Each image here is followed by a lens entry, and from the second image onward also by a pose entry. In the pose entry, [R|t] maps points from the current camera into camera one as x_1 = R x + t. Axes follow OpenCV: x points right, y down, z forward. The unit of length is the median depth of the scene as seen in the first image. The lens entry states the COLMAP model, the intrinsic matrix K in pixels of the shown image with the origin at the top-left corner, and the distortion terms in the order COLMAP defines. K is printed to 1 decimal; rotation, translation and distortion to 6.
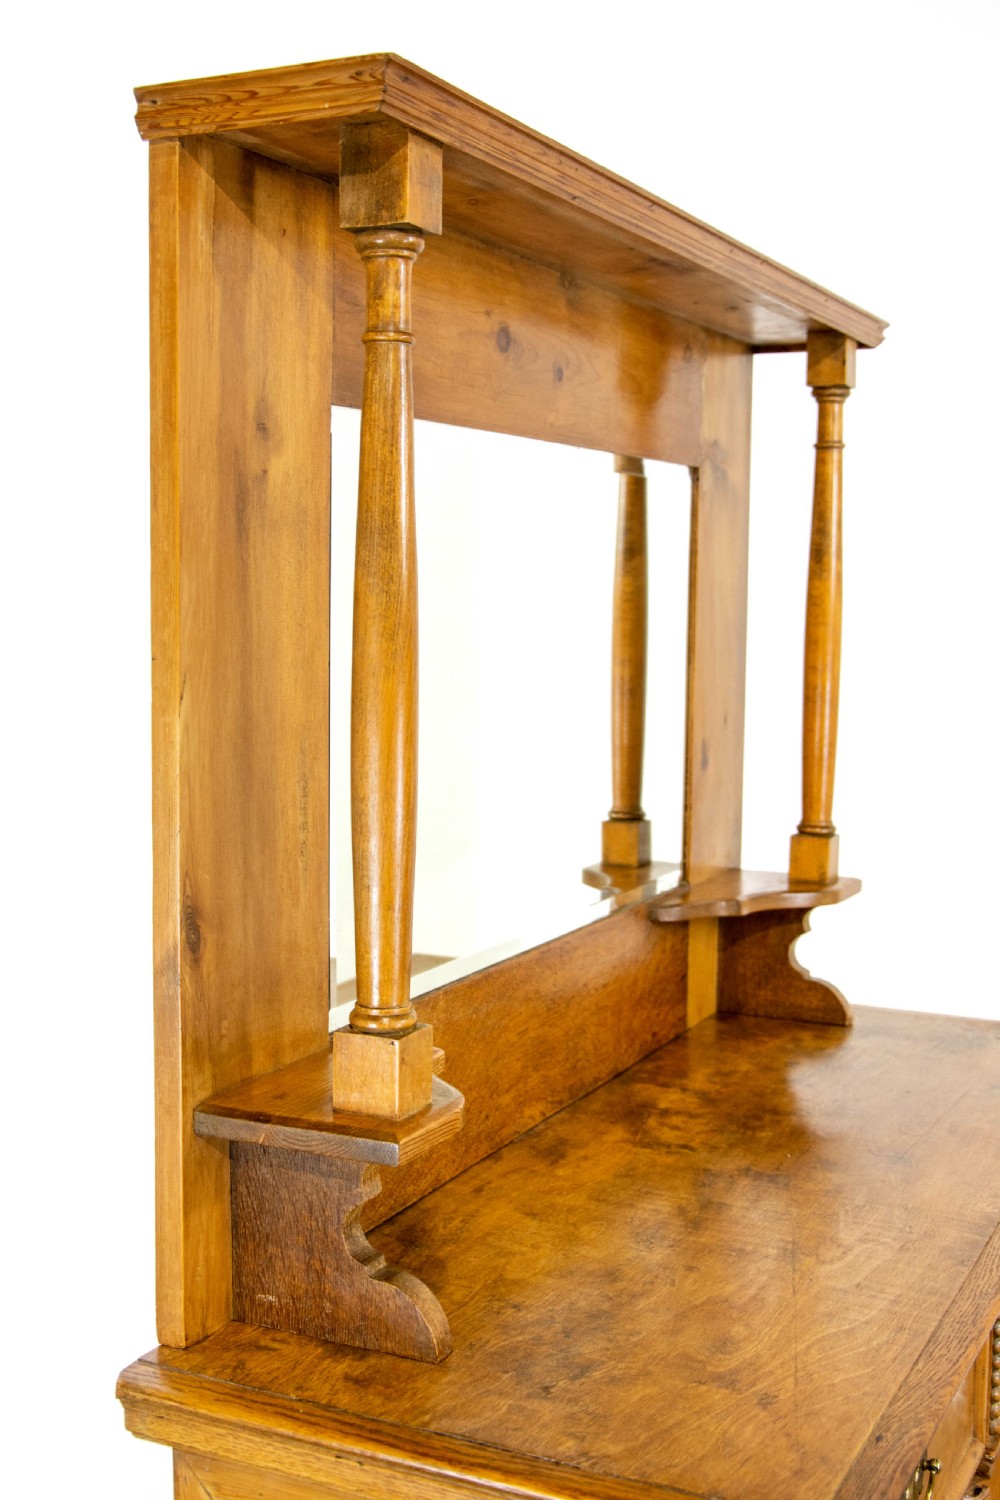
lens RADIAL K [[1820.3, 0, 497.0], [0, 1820.3, 767.8], [0, 0, 1]] dist [-0.012270, 0.000000]
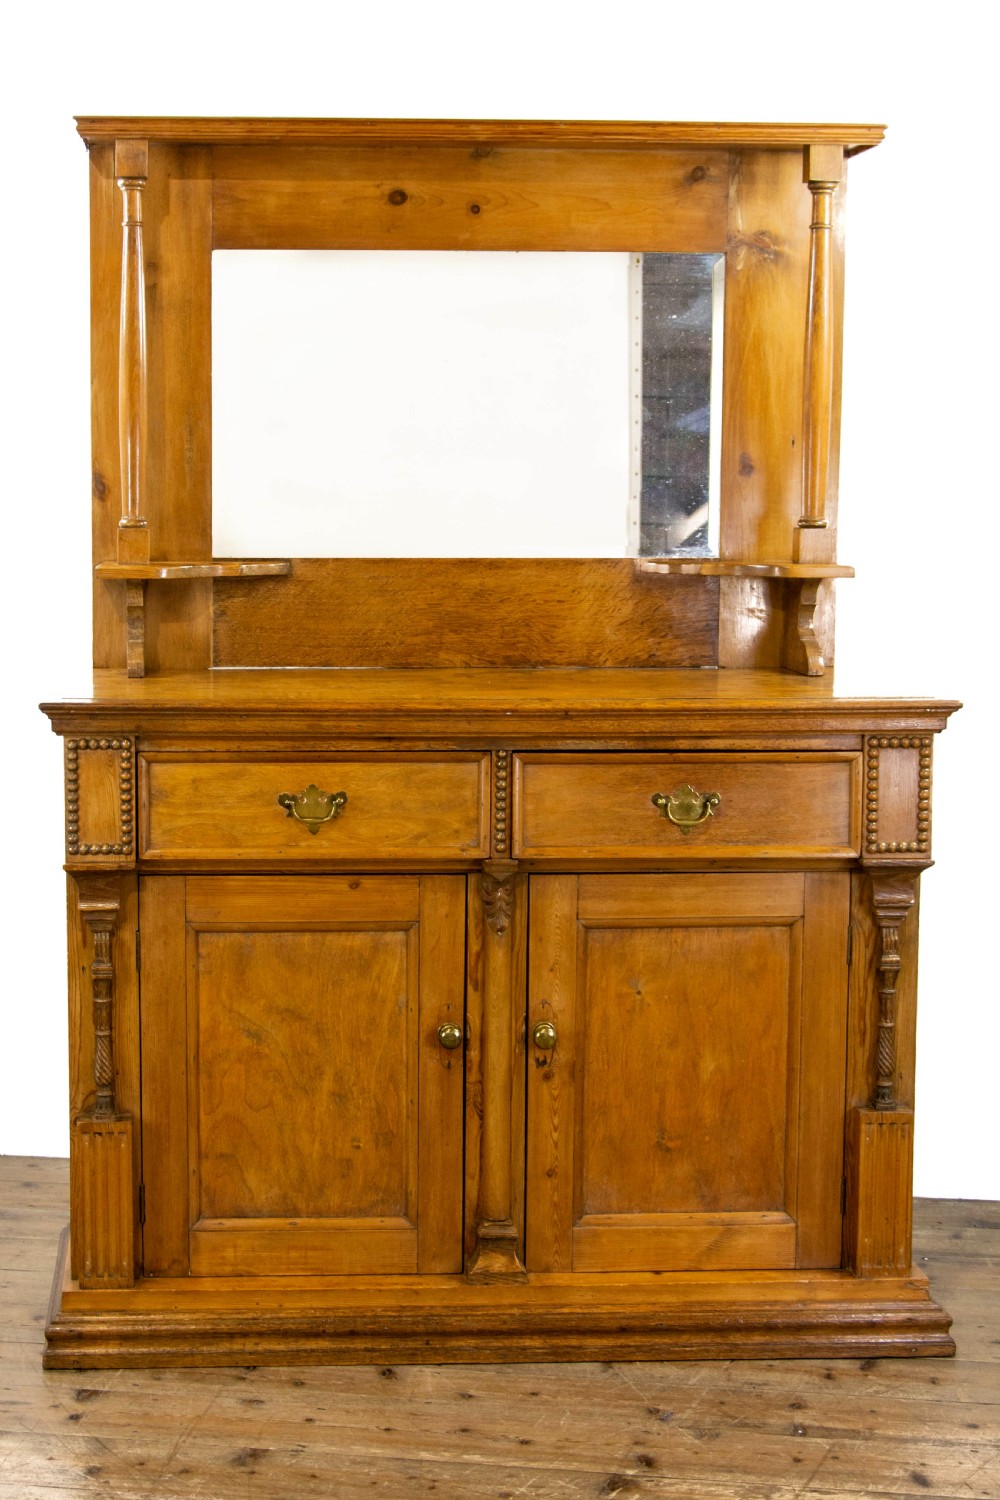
lens RADIAL K [[2462.3, 0, 299.3], [0, 2462.3, 719.7], [0, 0, 1]] dist [-0.014858, 0.000000]
pose [[0.465619, 0.092064, -0.880184, 2.317949], [-0.090934, 0.994287, 0.055895, 0.159776], [0.880301, 0.054013, 0.471330, -0.206638]]
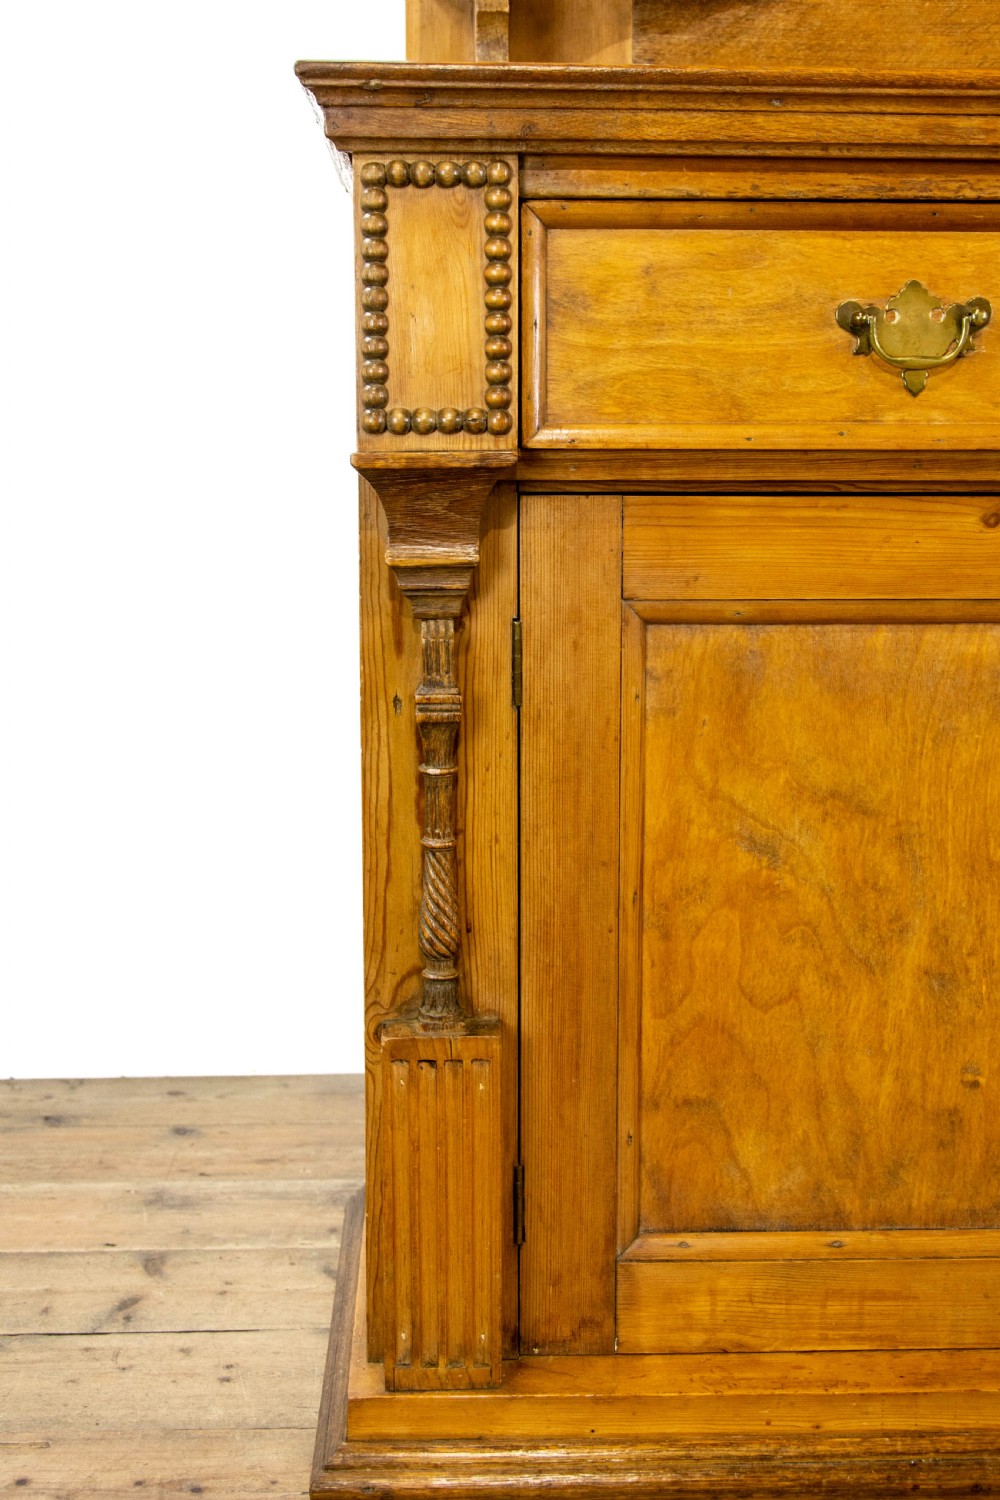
lens RADIAL K [[1787.5, 0, 507.5], [0, 1787.5, 655.3], [0, 0, 1]] dist [-0.045837, 0.000000]
pose [[0.454662, 0.106934, -0.884221, 0.830359], [-0.093232, 0.993027, 0.072153, 0.477170], [0.885771, 0.049632, 0.461461, 0.438655]]
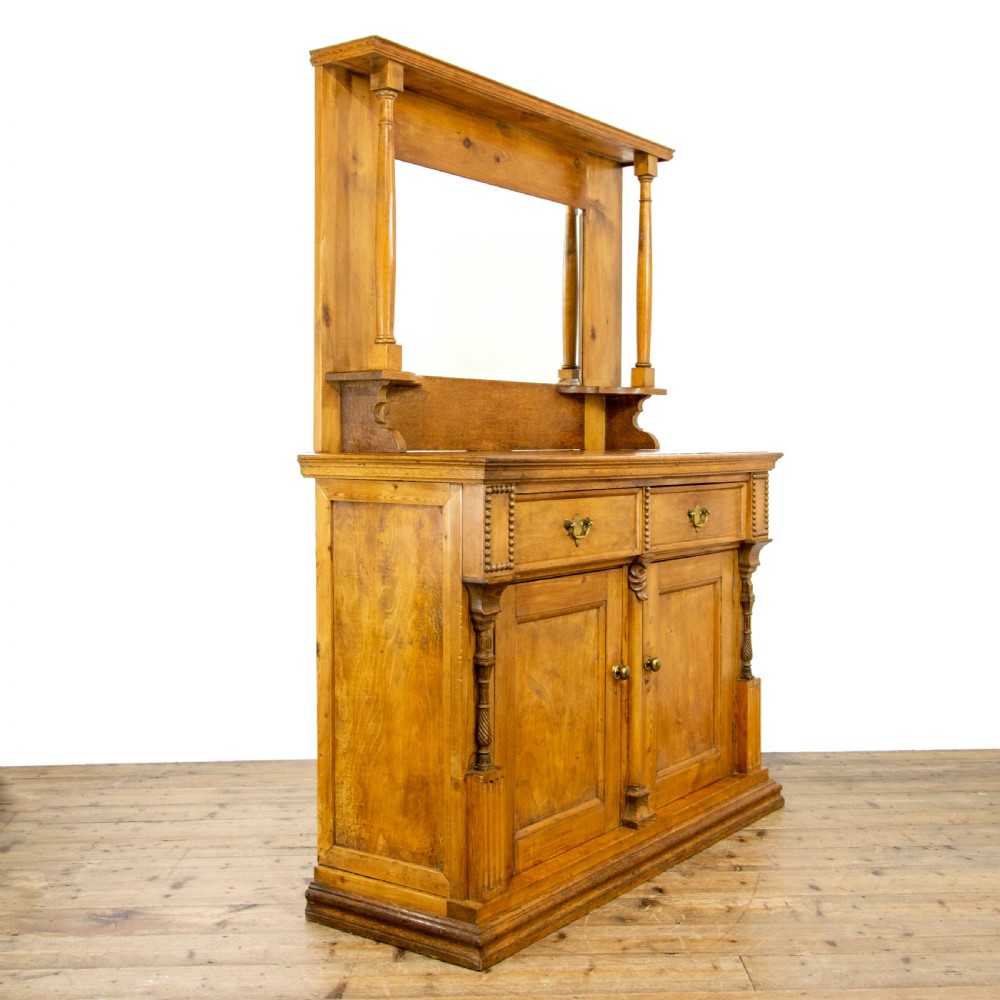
lens RADIAL K [[1285.5, 0, 553.4], [0, 1285.5, 472.0], [0, 0, 1]] dist [0.001410, 0.000000]
pose [[0.987621, 0.000656, -0.156855, 0.474184], [-0.013112, 0.996836, -0.078393, 0.443298], [0.156307, 0.079480, 0.984506, -0.915410]]
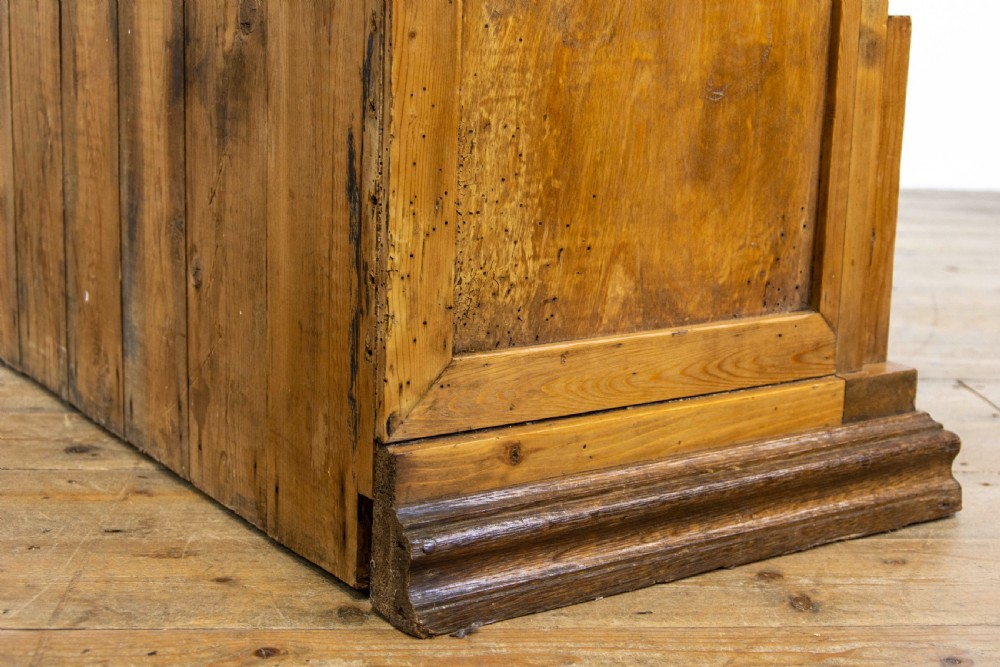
lens RADIAL K [[1641.5, 0, 502.9], [0, 1641.5, 330.8], [0, 0, 1]] dist [-0.014858, 0.000000]
pose [[0.500308, -0.172138, 0.848564, -0.667466], [0.062143, 0.984650, 0.163106, 0.718812], [-0.863615, -0.028871, 0.503325, 0.536933]]
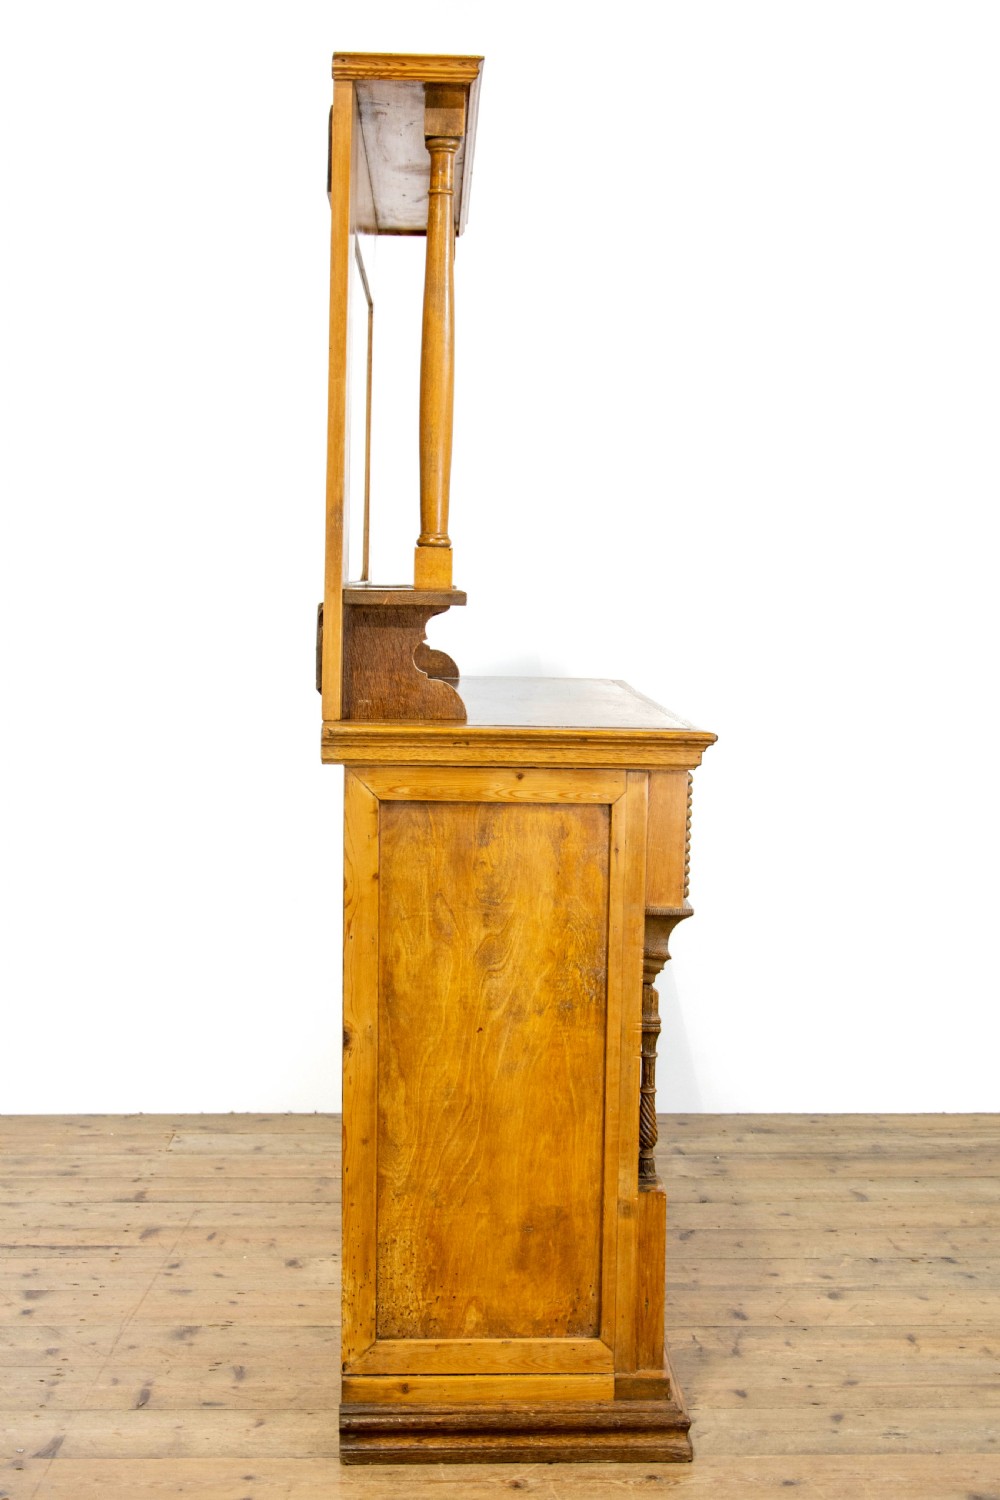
lens RADIAL K [[2154.9, 0, 505.3], [0, 2154.9, 752.8], [0, 0, 1]] dist [-0.022049, 0.000000]
pose [[0.881647, -0.038509, 0.470335, -0.915412], [0.039552, 0.999188, 0.007669, 0.293173], [-0.470249, 0.011841, 0.882455, -0.894732]]
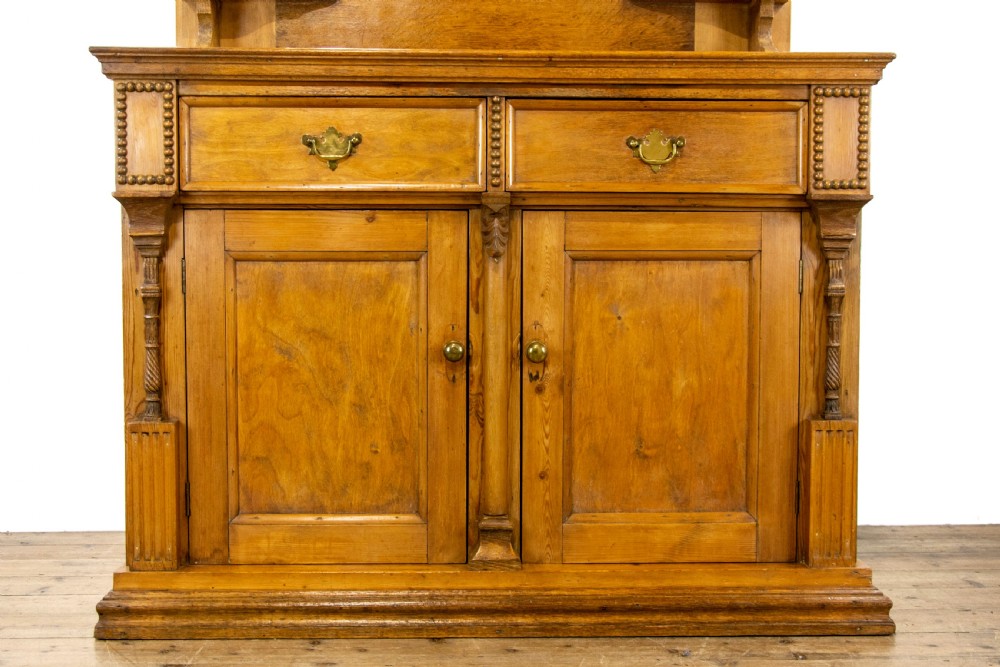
lens RADIAL K [[1453.2, 0, 494.8], [0, 1453.2, 343.9], [0, 0, 1]] dist [-0.042686, 0.000000]
pose [[0.460463, 0.052274, -0.886138, 1.757085], [-0.094515, 0.995477, 0.009611, 0.566030], [0.882633, 0.079327, 0.463321, 0.365999]]
